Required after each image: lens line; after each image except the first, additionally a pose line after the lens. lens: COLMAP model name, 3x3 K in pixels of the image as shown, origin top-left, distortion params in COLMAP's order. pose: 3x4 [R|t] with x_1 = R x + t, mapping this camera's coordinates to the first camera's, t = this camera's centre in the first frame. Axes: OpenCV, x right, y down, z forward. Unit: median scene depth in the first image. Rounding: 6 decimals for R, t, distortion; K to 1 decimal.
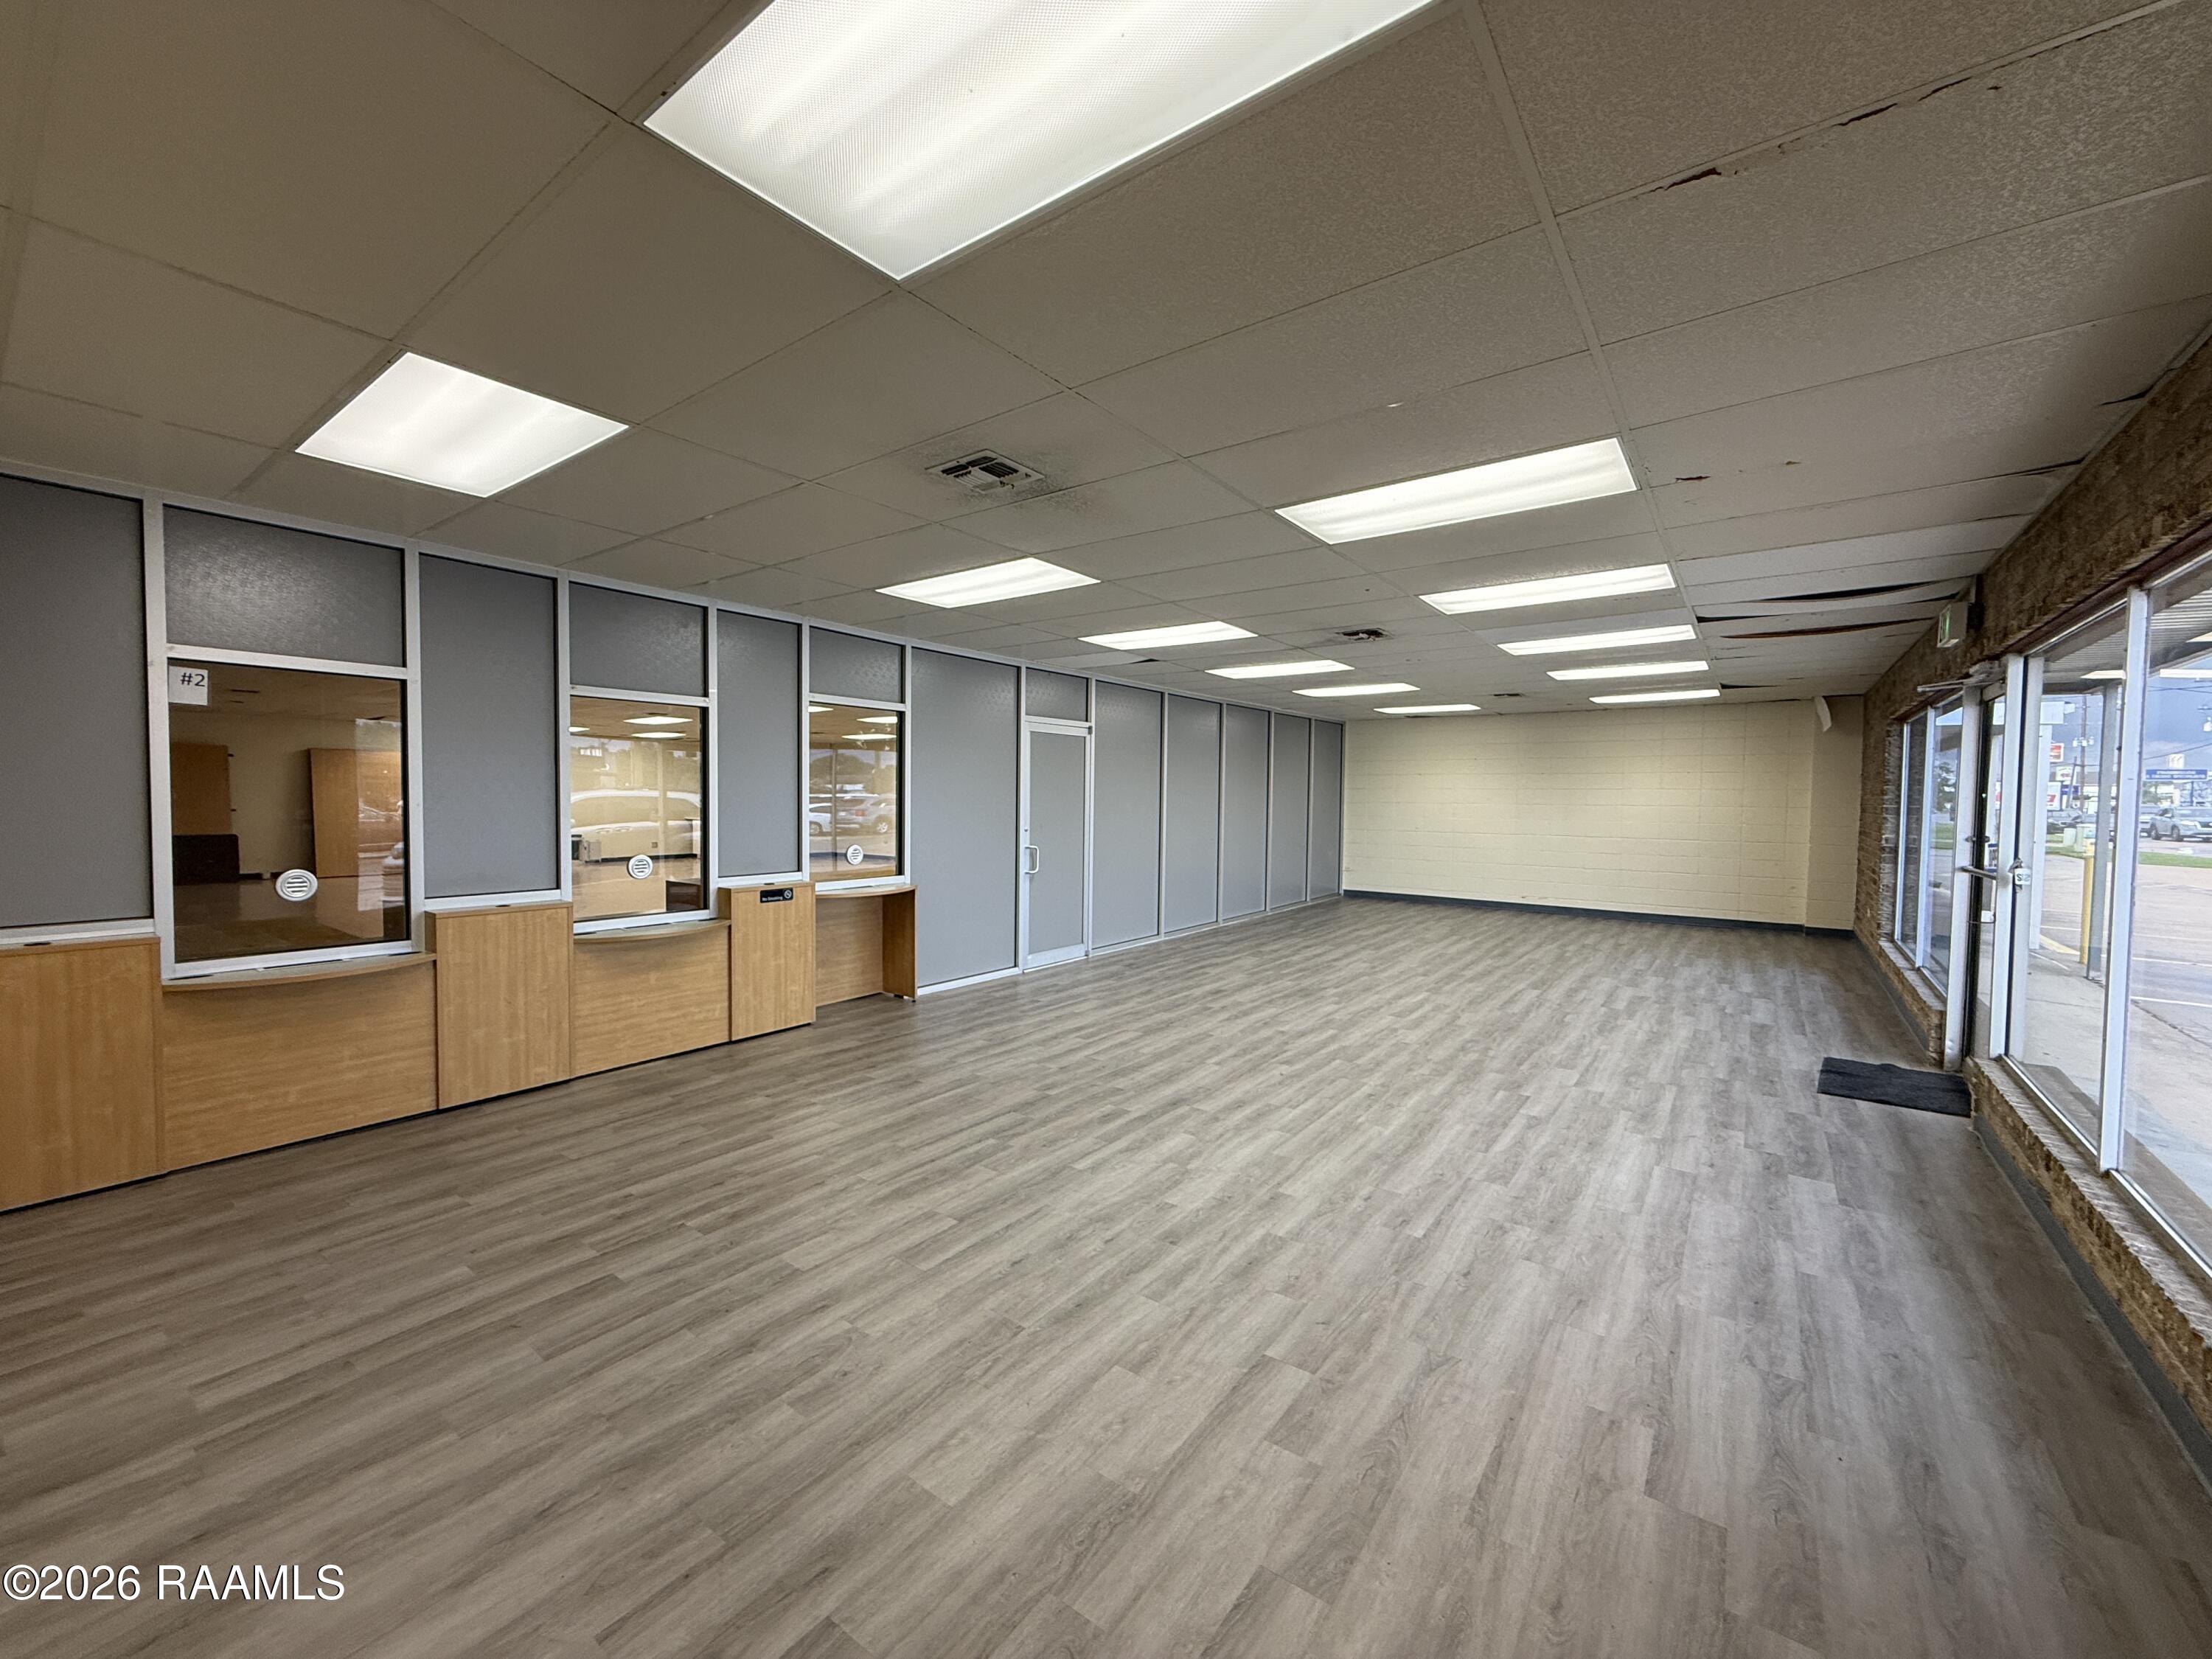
lens RADIAL K [[881.8, 0, 1099.6], [0, 881.8, 827.6], [0, 0, 1]] dist [0.000087, 0.000276]
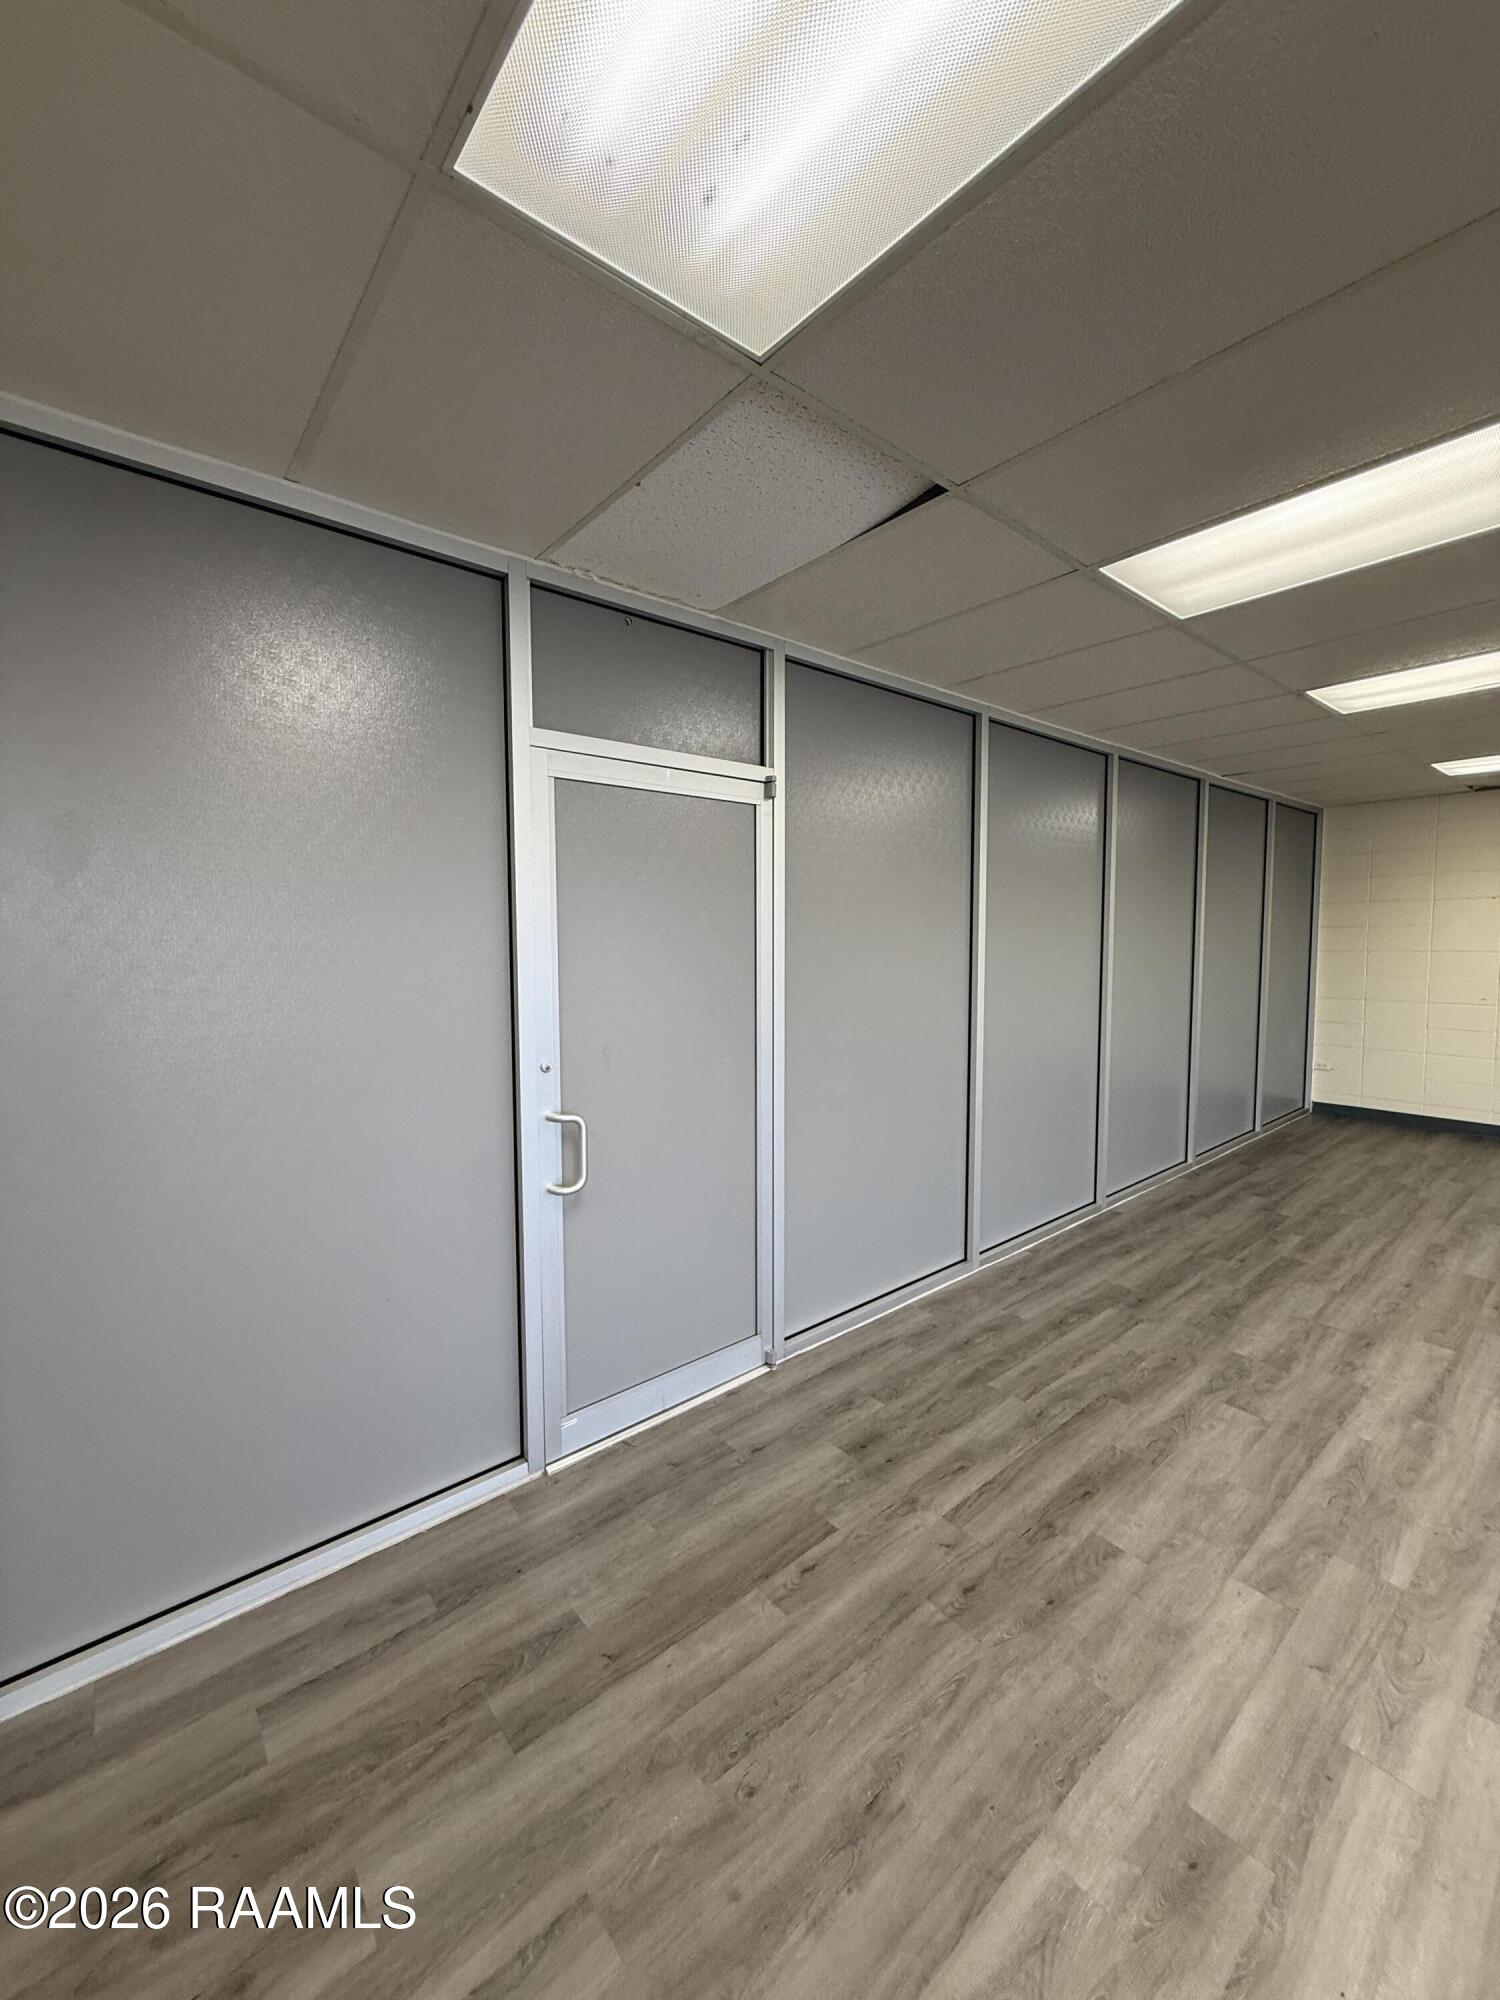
lens RADIAL K [[797.3, 0, 743.5], [0, 797.3, 988.5], [0, 0, 1]] dist [0.000087, 0.000276]
pose [[0.972562, -0.000171, -0.232644, 0.104461], [0.007391, 0.999518, 0.030163, -0.061501], [0.232527, -0.031055, 0.972094, 1.189600]]
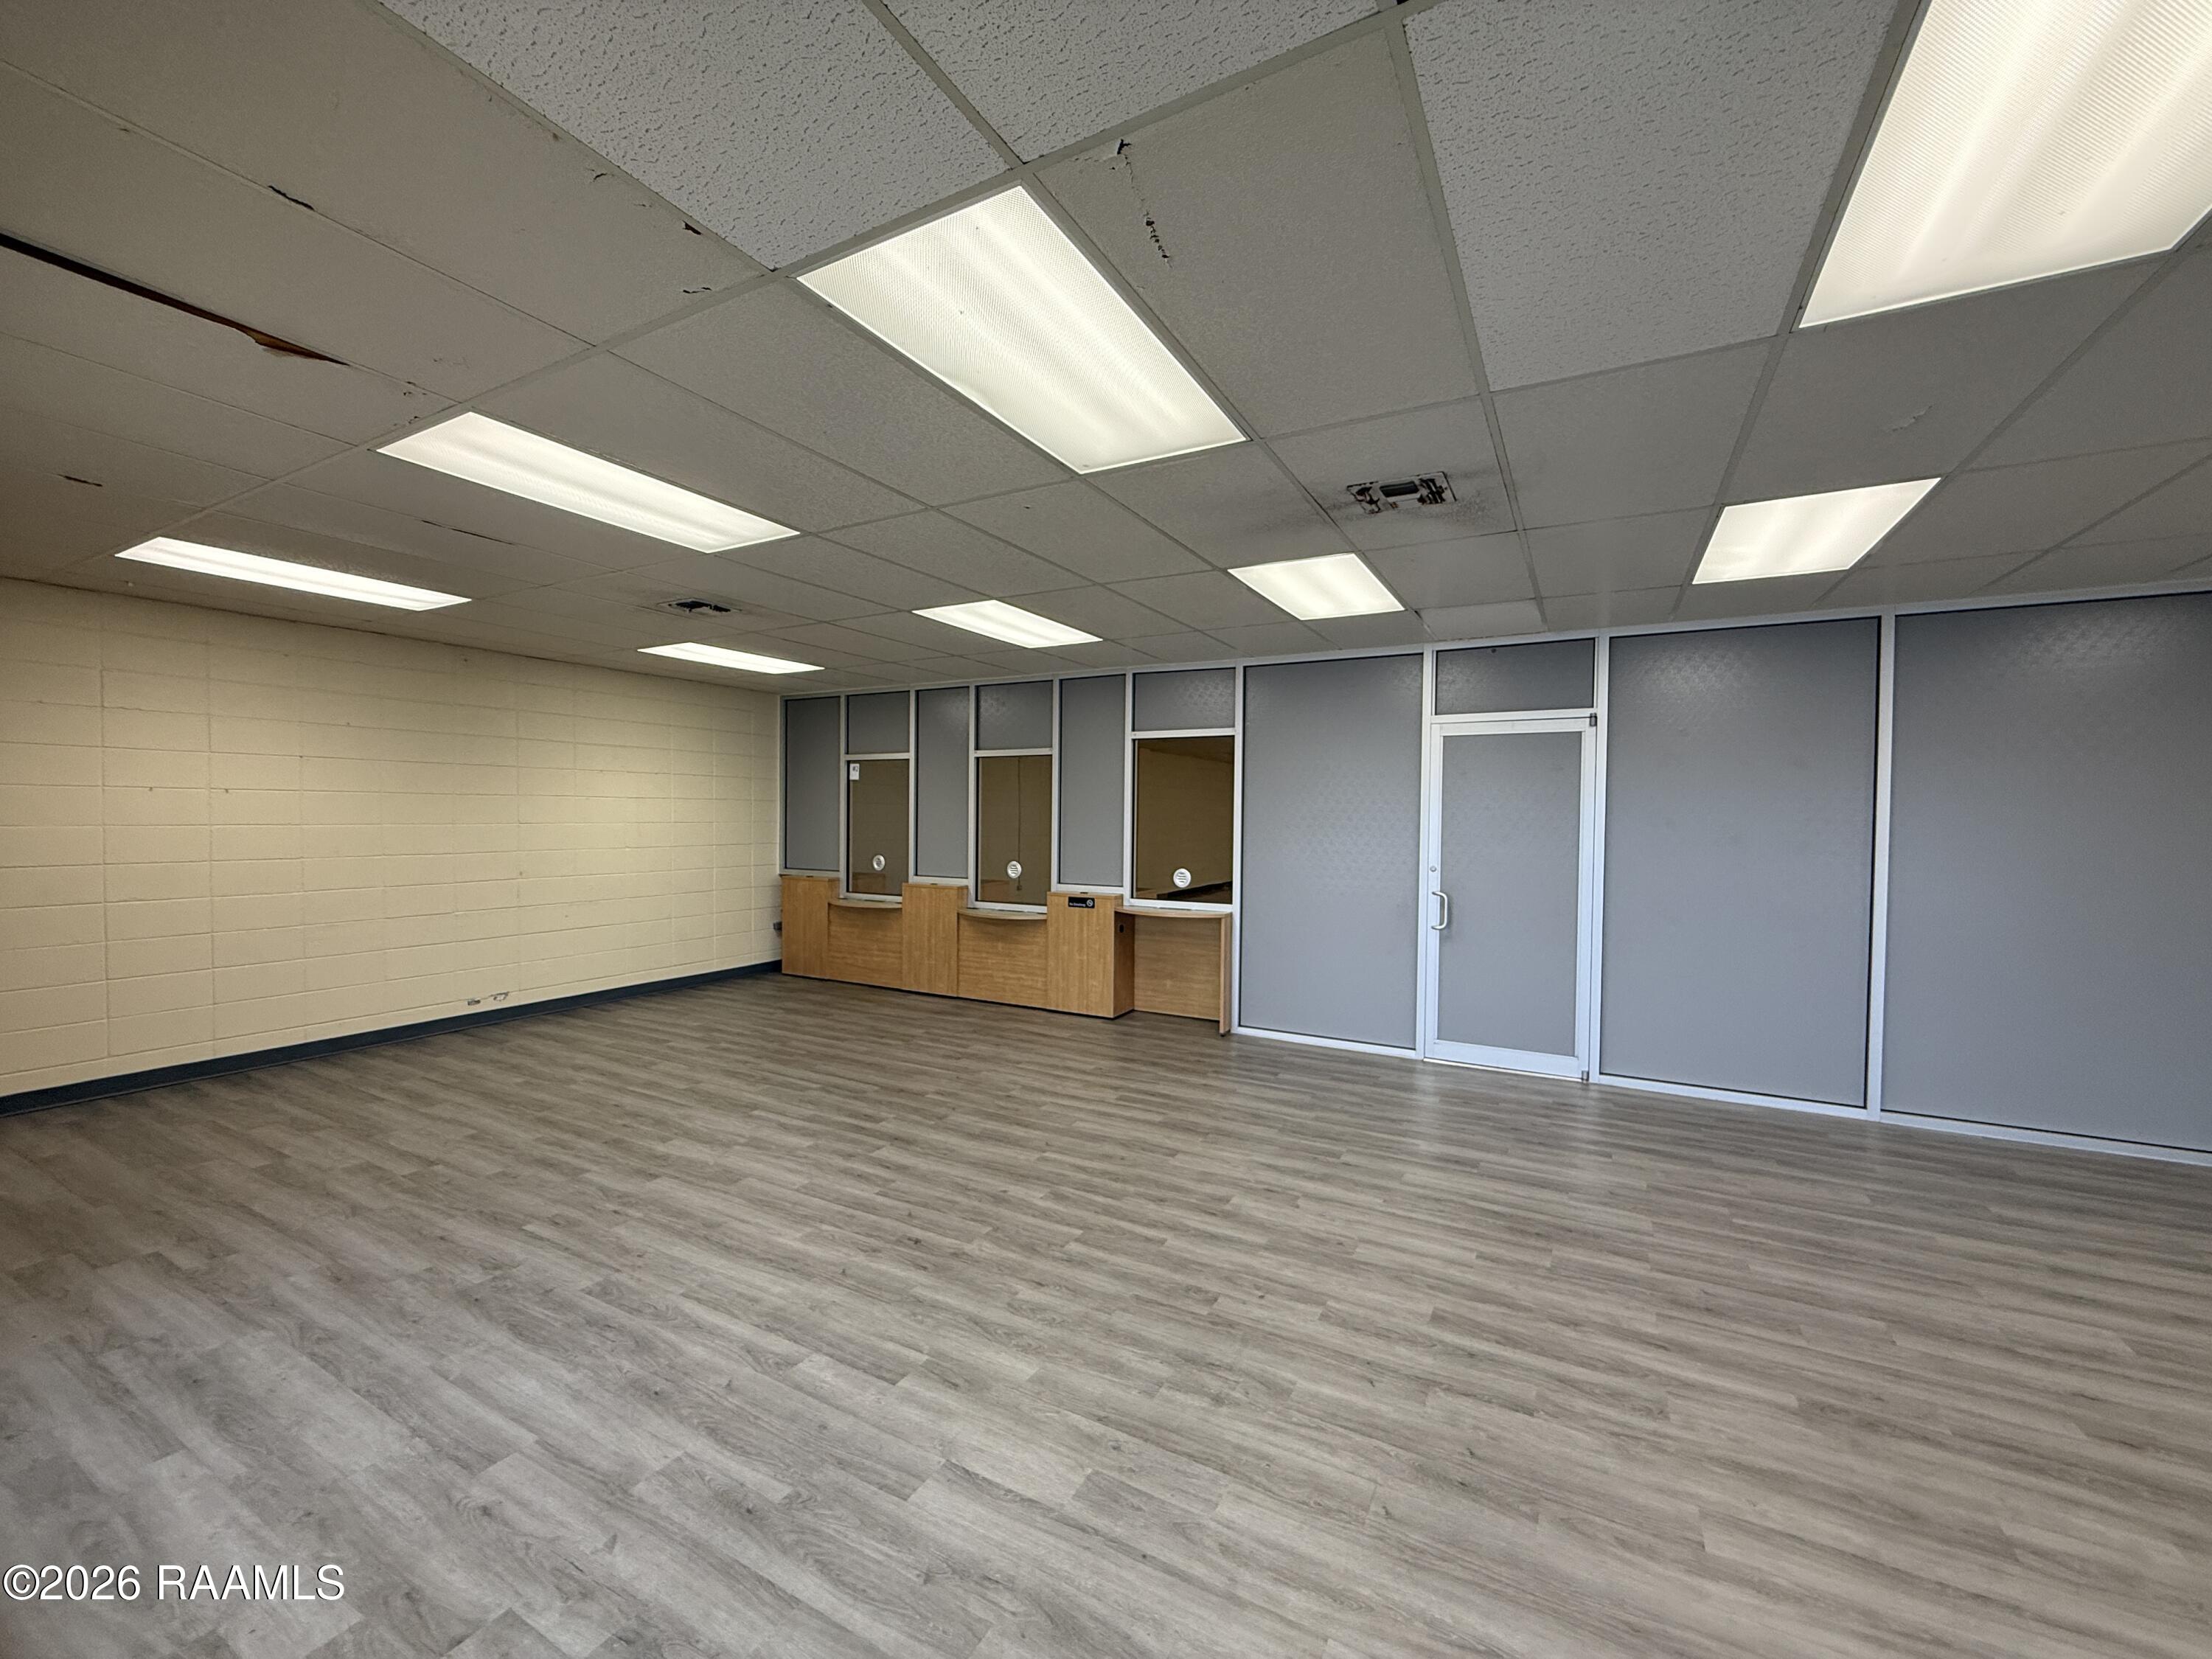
lens RADIAL K [[881.8, 0, 1098.0], [0, 881.8, 836.4], [0, 0, 1]] dist [0.000087, 0.000276]
pose [[0.132483, 0.017058, -0.991038, 1.017244], [-0.042629, 0.999025, 0.011497, -0.035941], [0.990268, 0.040723, 0.133081, 1.029818]]
